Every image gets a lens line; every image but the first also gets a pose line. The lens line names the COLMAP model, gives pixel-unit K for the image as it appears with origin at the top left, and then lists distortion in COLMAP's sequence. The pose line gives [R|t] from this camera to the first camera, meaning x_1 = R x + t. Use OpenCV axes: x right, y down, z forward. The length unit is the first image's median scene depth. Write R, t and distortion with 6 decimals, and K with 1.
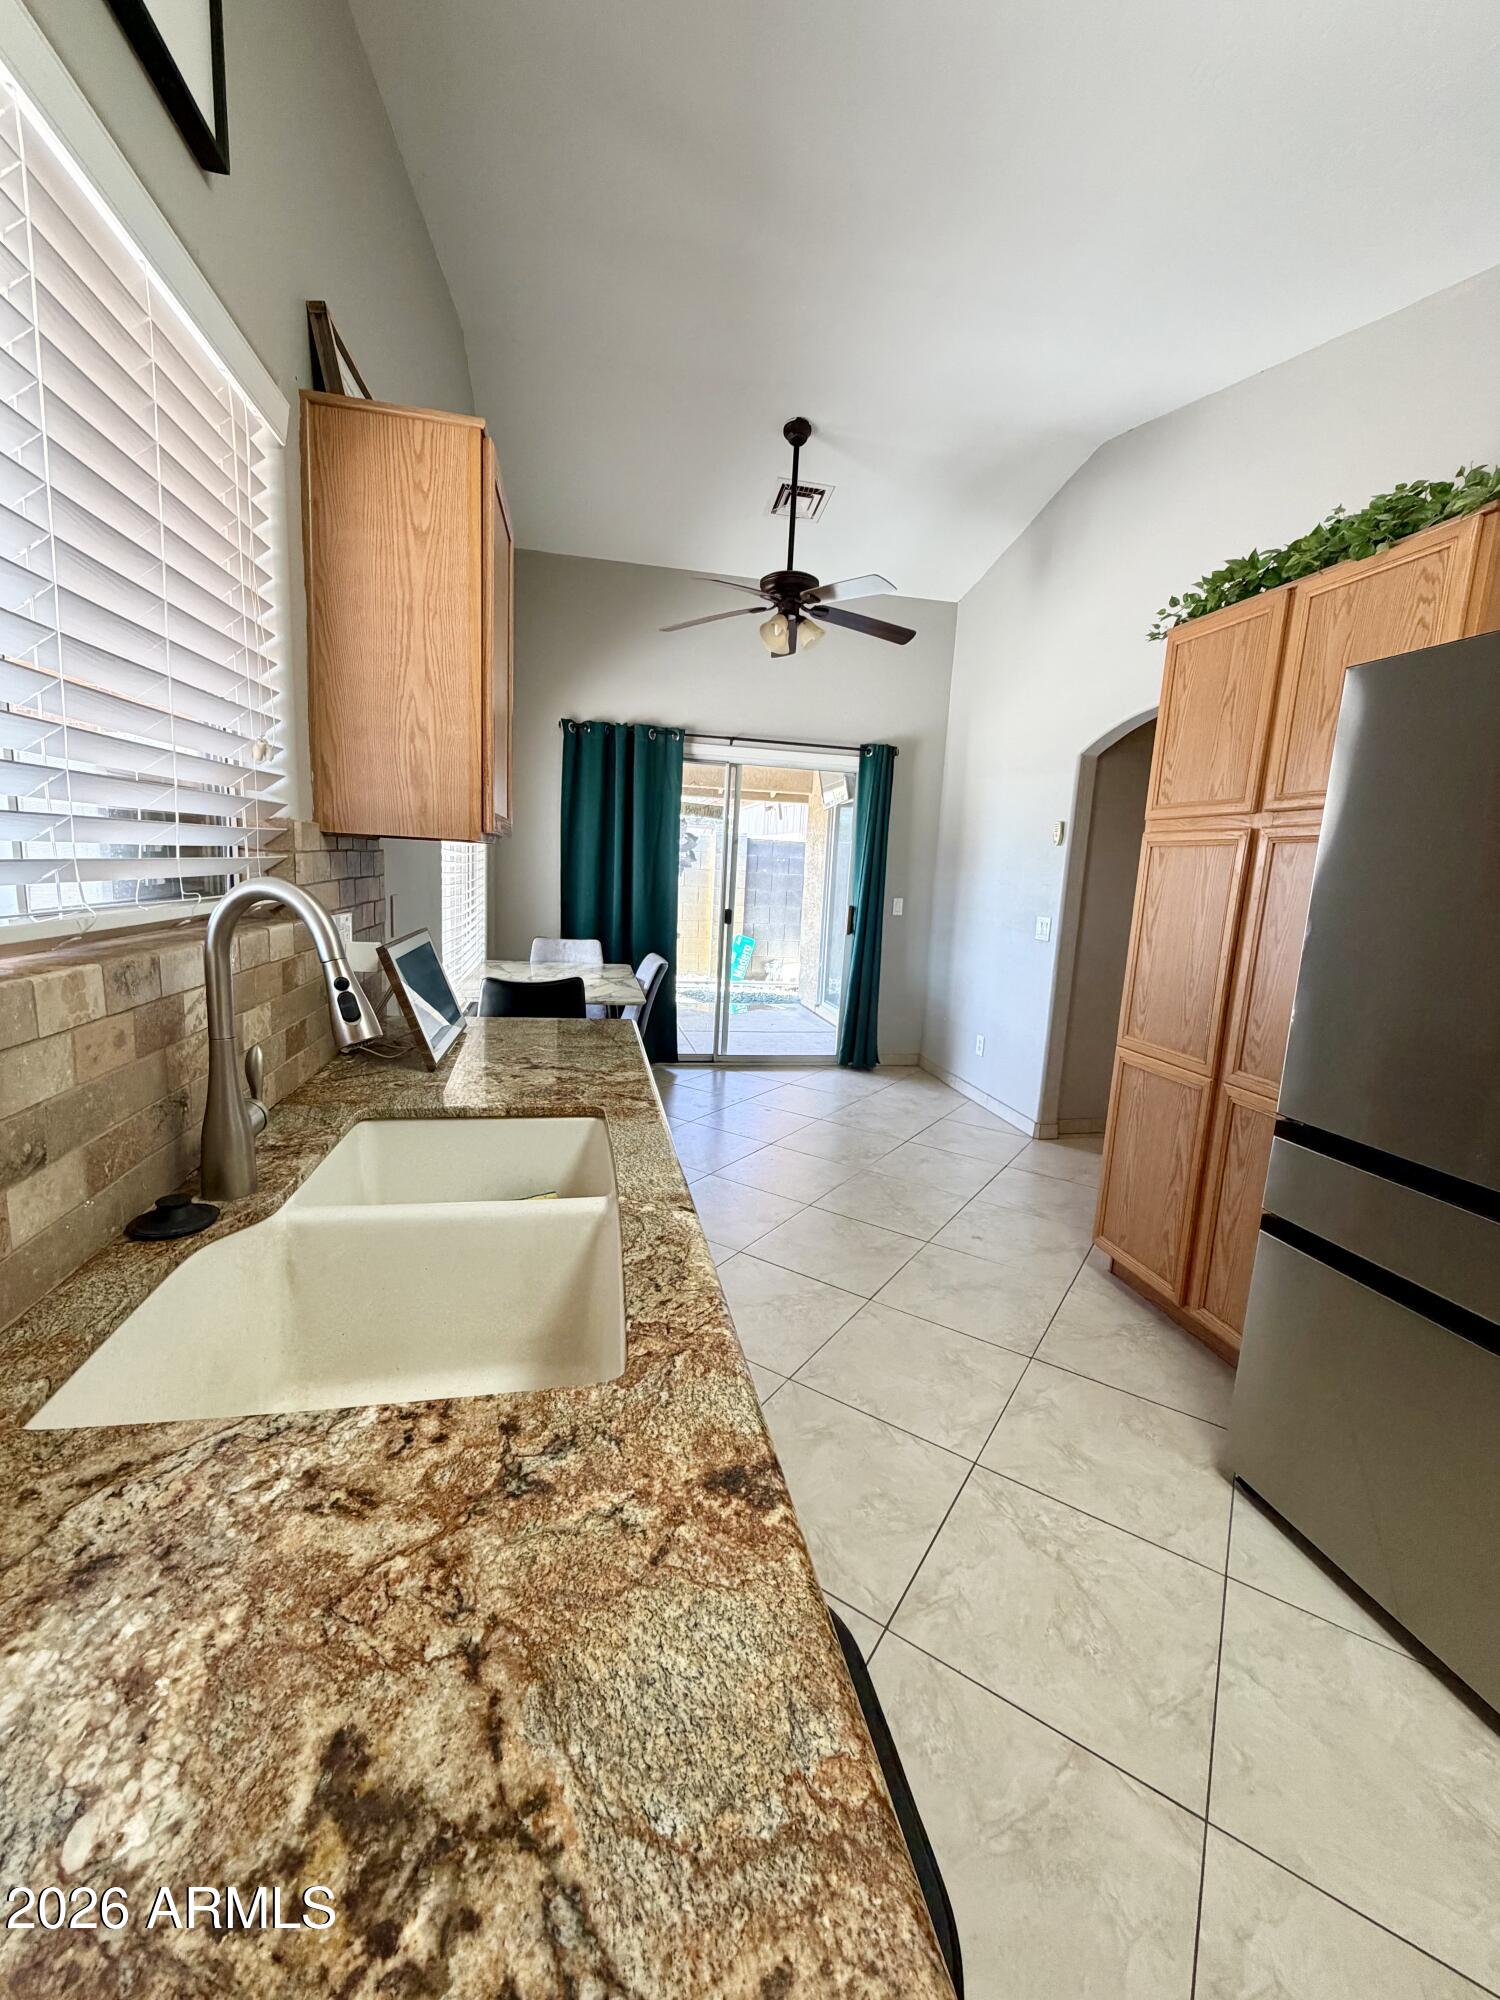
lens RADIAL K [[796.1, 0, 748.3], [0, 796.1, 995.0], [0, 0, 1]] dist [0.000284, -0.000658]
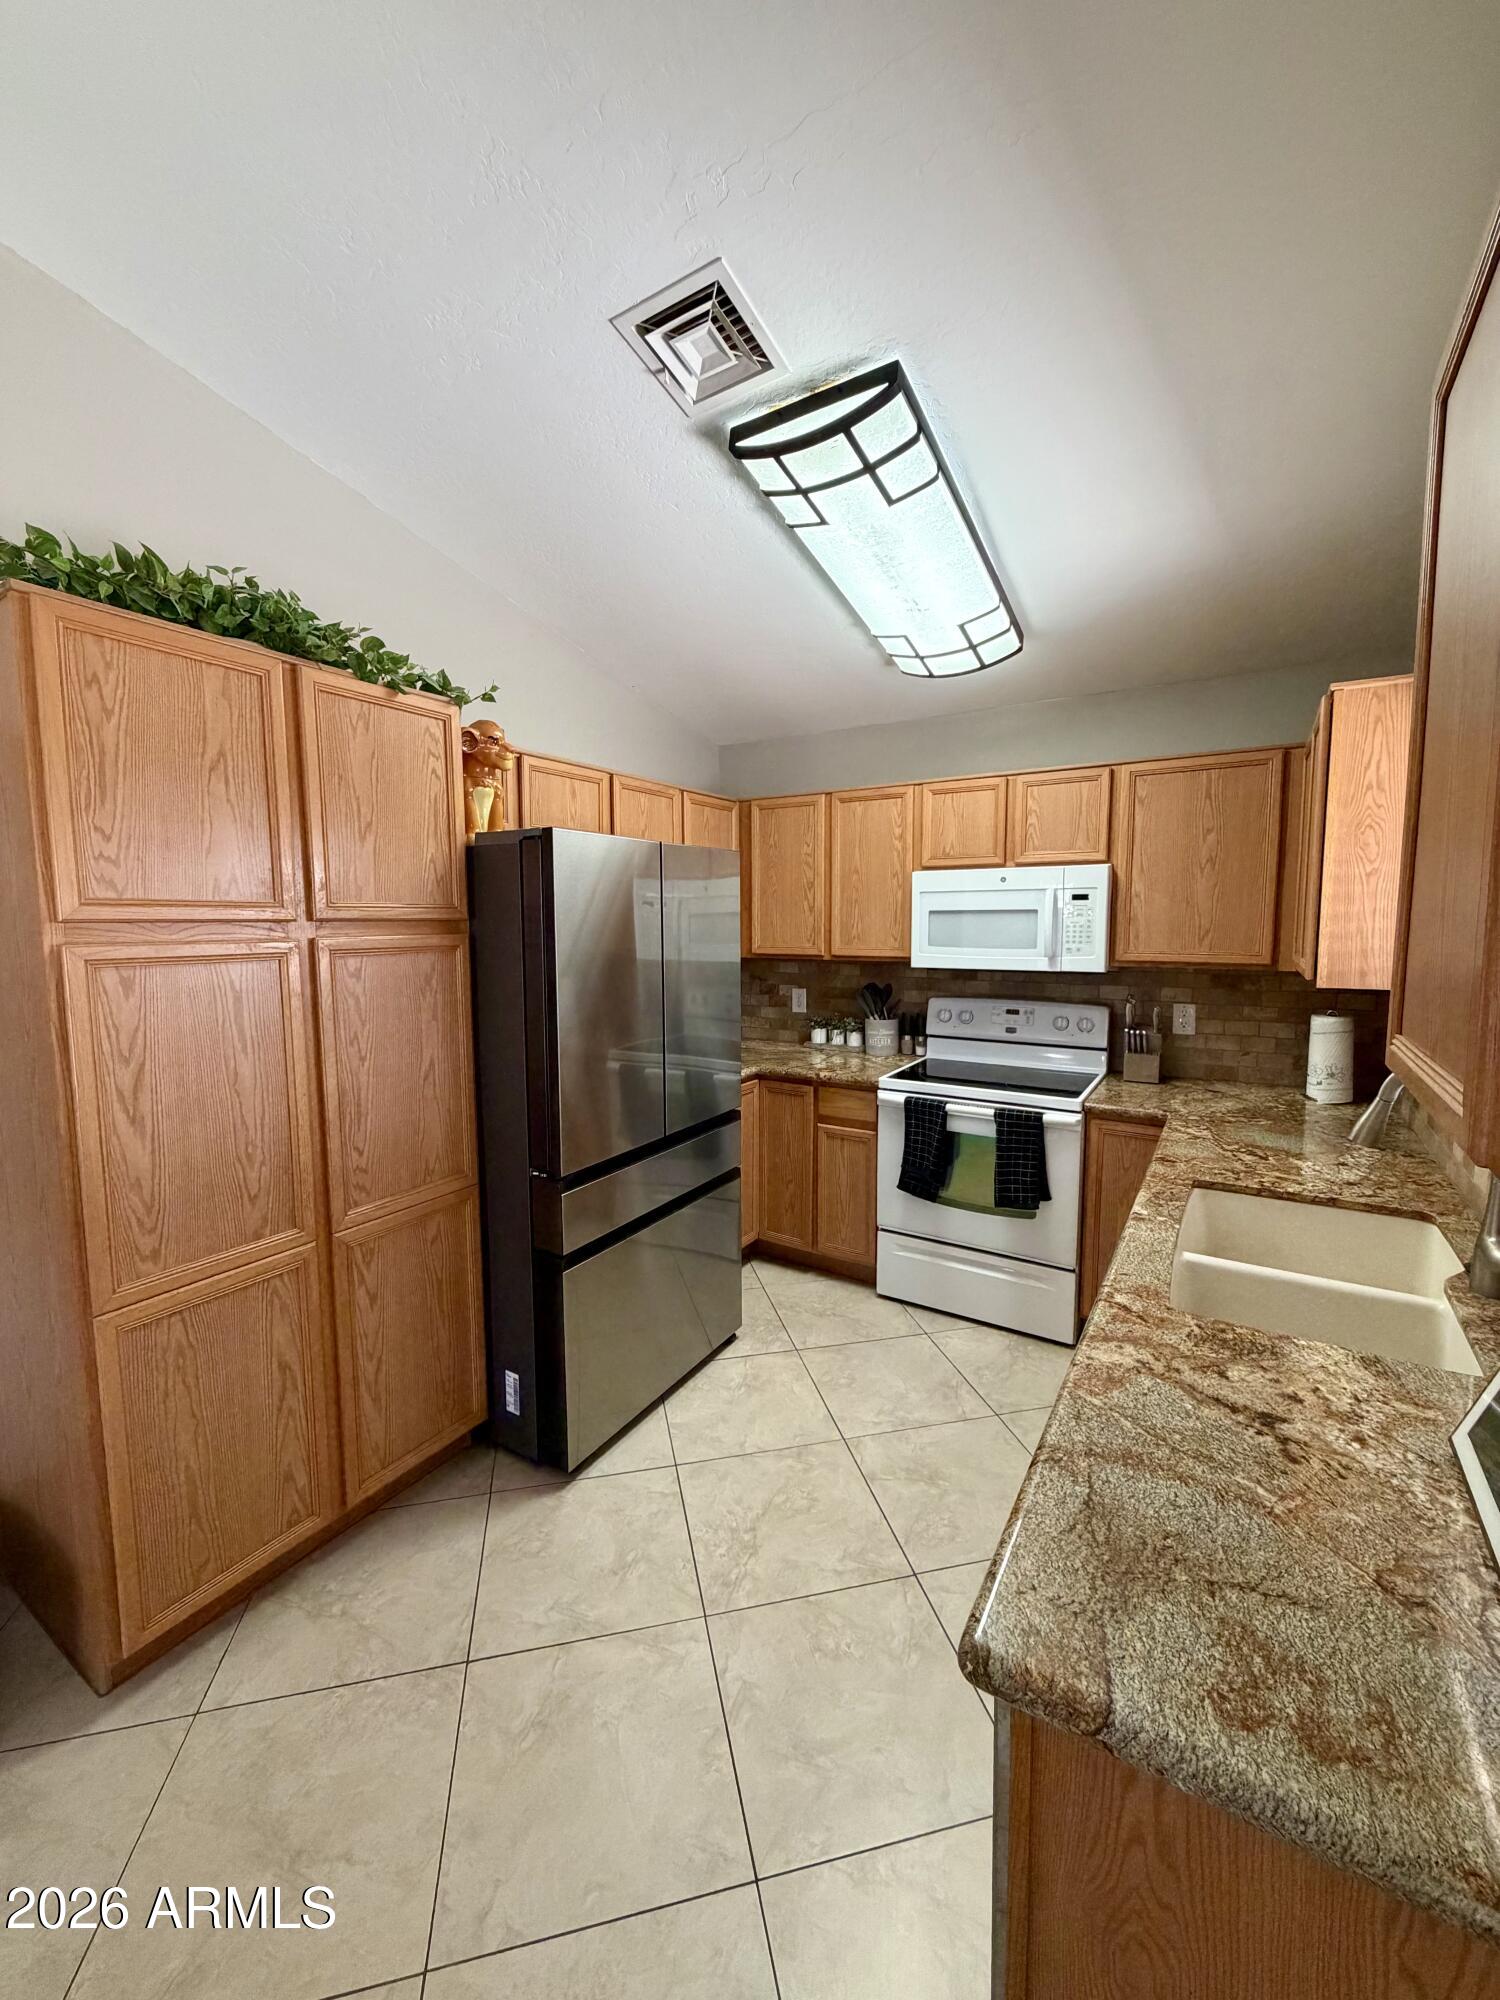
lens RADIAL K [[796.1, 0, 748.3], [0, 796.1, 995.0], [0, 0, 1]] dist [0.000284, -0.000658]
pose [[-0.722933, -0.114026, 0.681444, -0.314051], [0.077751, 0.966597, 0.244225, -0.358276], [-0.686529, 0.229541, -0.689919, 1.416608]]
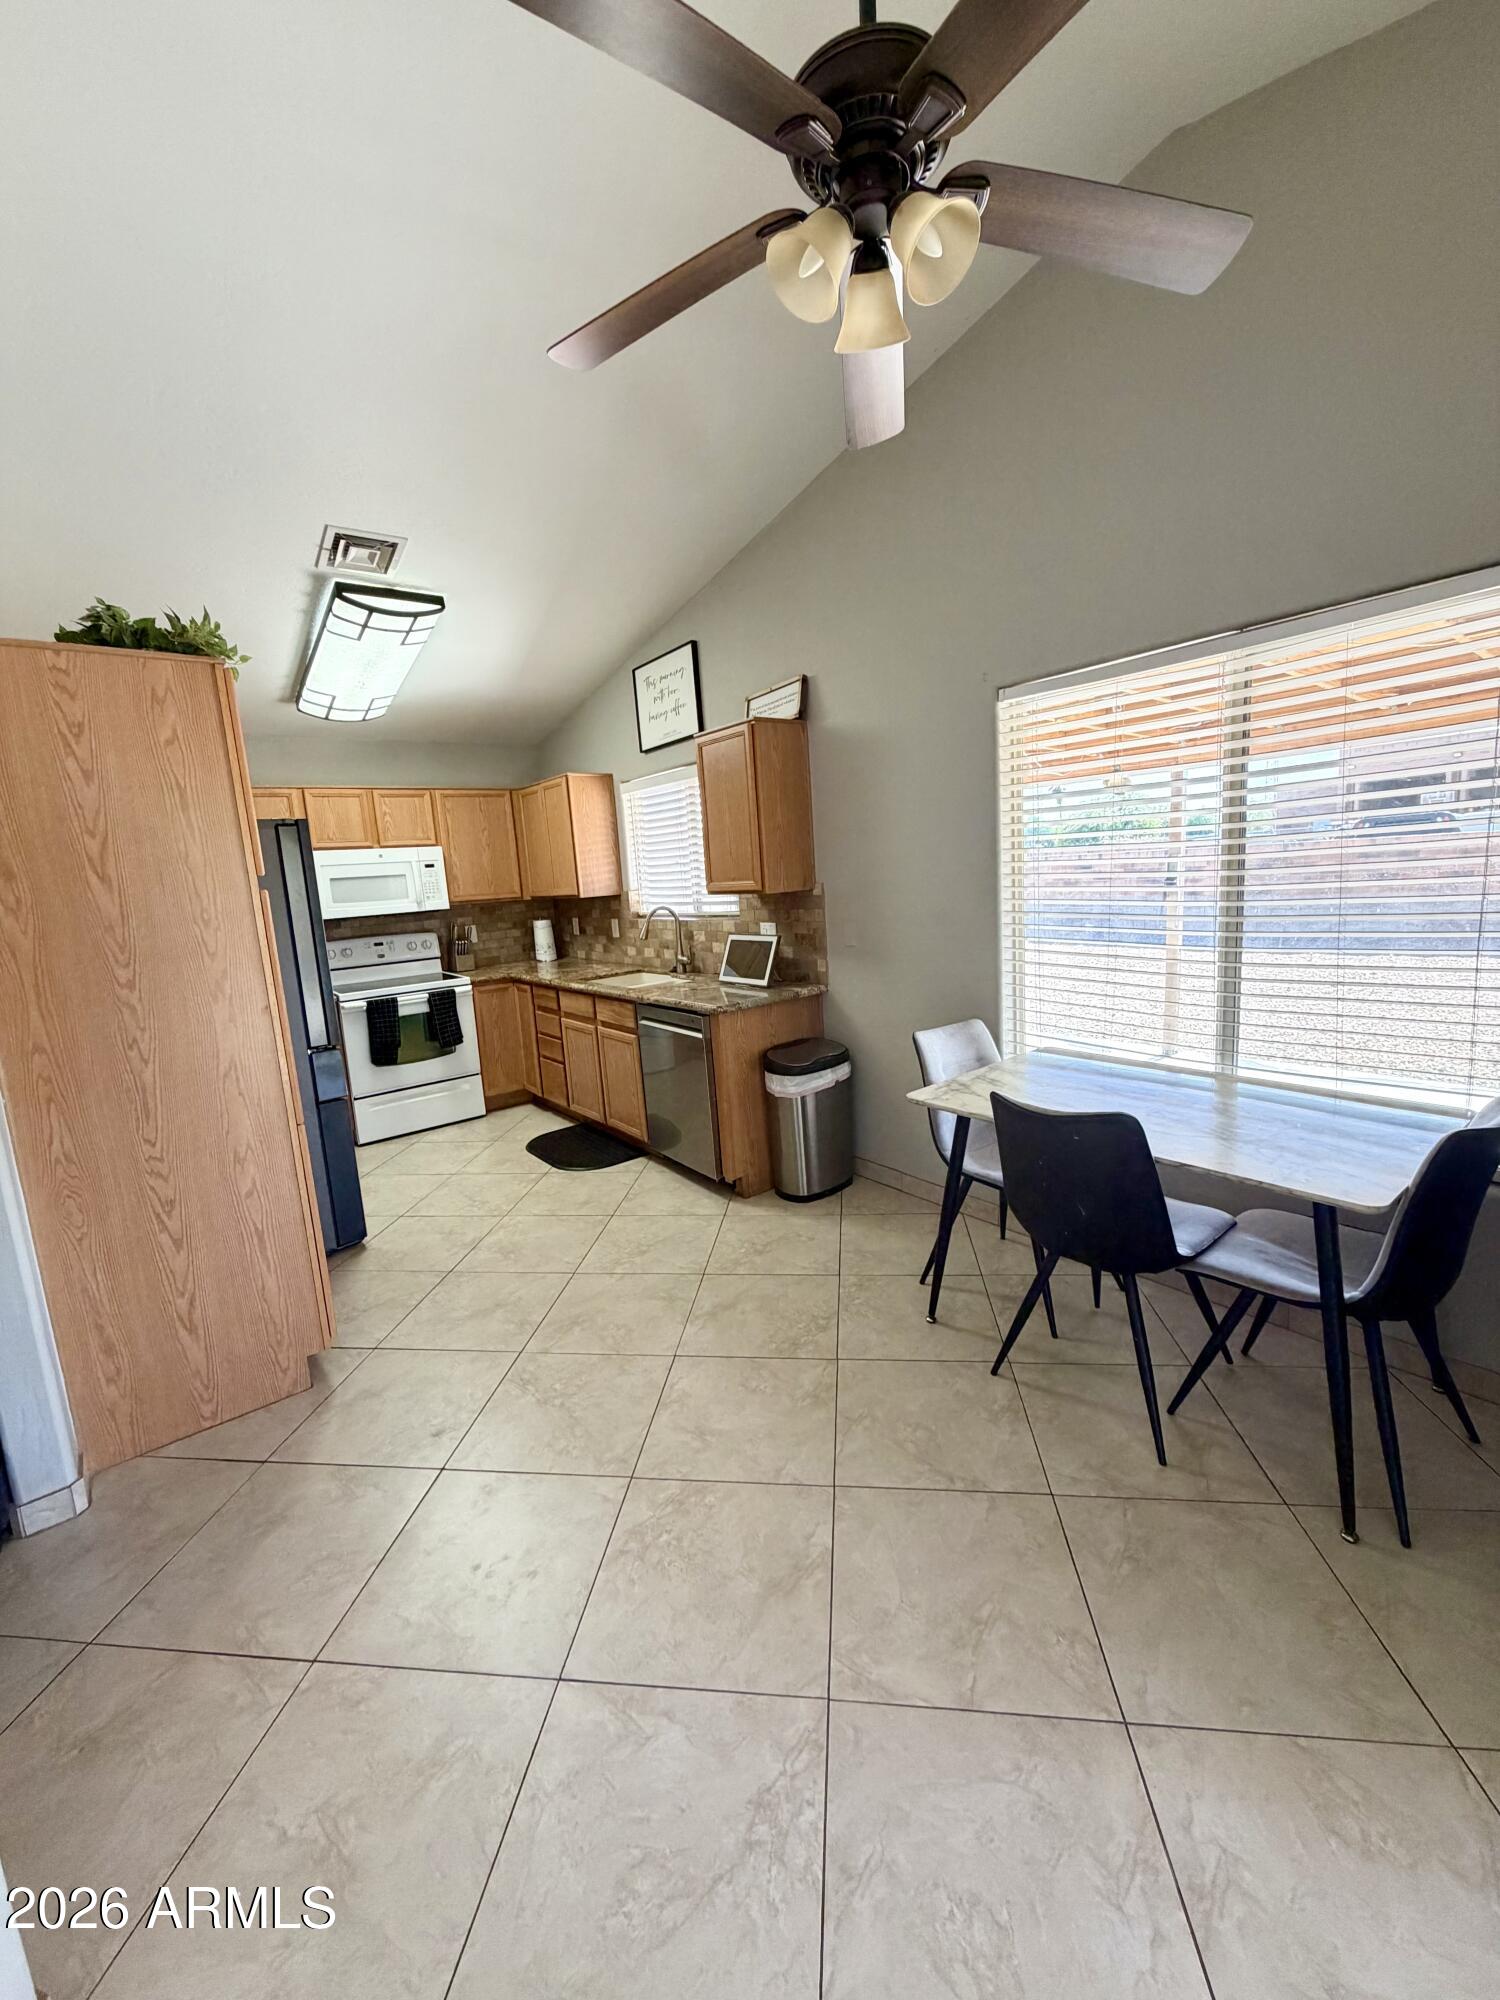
lens RADIAL K [[796.1, 0, 748.3], [0, 796.1, 995.0], [0, 0, 1]] dist [0.000284, -0.000658]
pose [[-0.894627, 0.075311, -0.440421, 0.554281], [-0.054645, 0.959852, 0.275132, -0.488053], [0.443460, 0.270207, -0.854594, 2.713316]]
